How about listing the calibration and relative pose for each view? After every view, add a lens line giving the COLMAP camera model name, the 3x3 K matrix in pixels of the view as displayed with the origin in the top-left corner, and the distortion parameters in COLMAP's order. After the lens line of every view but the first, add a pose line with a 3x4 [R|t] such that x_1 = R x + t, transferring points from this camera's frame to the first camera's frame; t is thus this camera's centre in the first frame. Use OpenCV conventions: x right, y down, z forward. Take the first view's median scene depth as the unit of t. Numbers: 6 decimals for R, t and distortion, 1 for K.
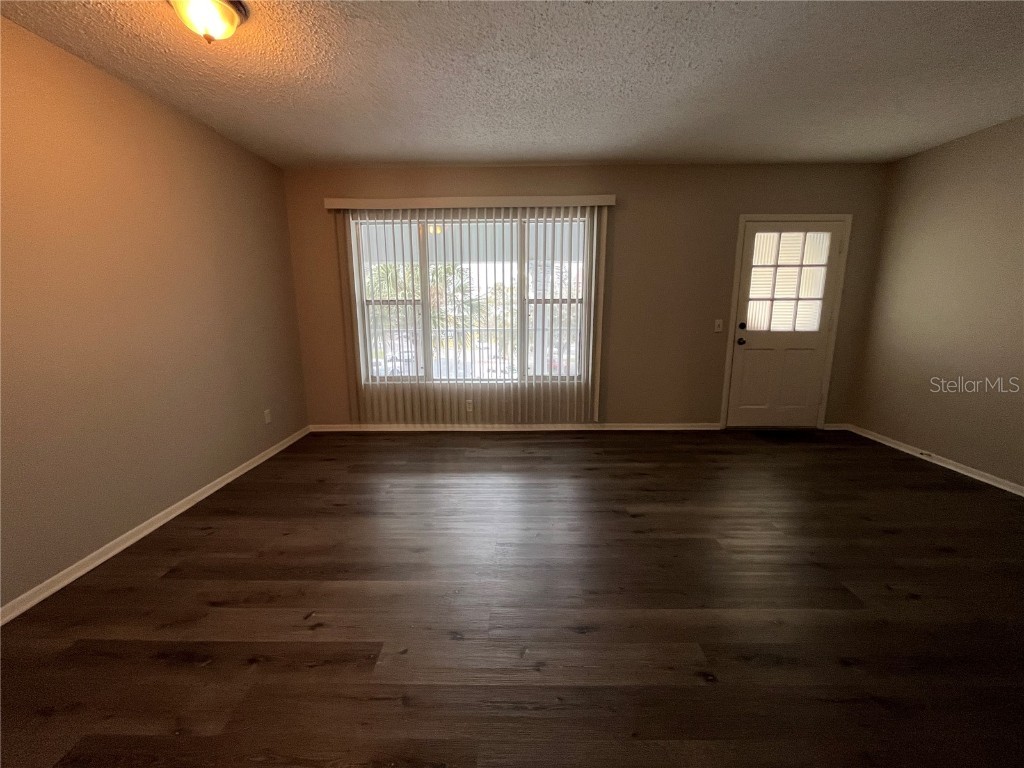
lens RADIAL K [[418.0, 0, 508.3], [0, 418.0, 385.4], [0, 0, 1]] dist [-0.002956, -0.000057]
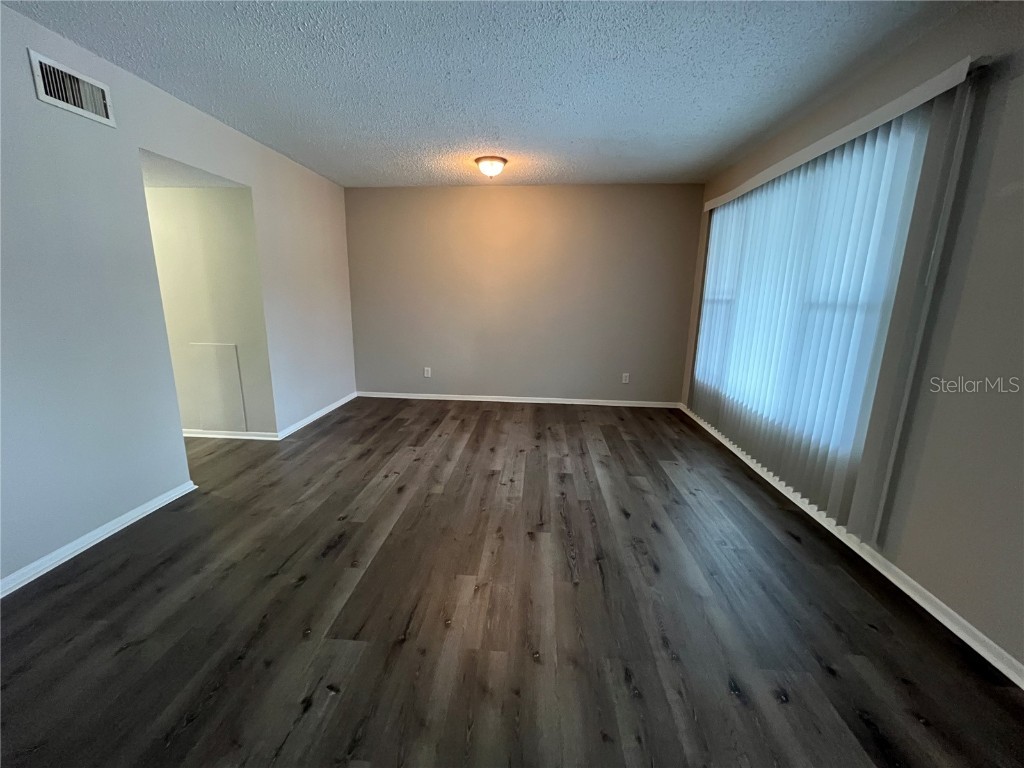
lens RADIAL K [[413.9, 0, 510.1], [0, 413.9, 383.4], [0, 0, 1]] dist [-0.002801, -0.000314]
pose [[-0.059724, 0.218783, -0.973944, 1.166771], [-0.212515, 0.950531, 0.226556, -0.204835], [0.975331, 0.220509, -0.010275, 0.934057]]
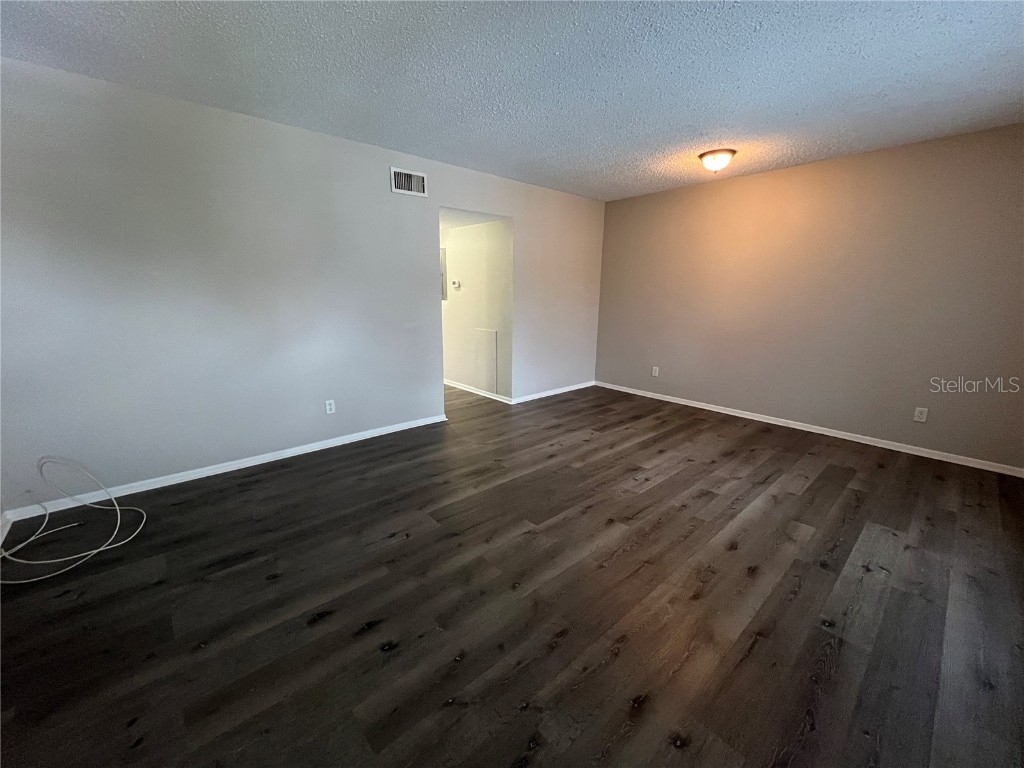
lens RADIAL K [[413.9, 0, 510.1], [0, 413.9, 383.4], [0, 0, 1]] dist [-0.002801, -0.000314]
pose [[-0.739136, 0.147963, -0.657103, 1.108275], [-0.137304, 0.921989, 0.362054, -0.309384], [0.659413, 0.357830, -0.661160, 1.431218]]
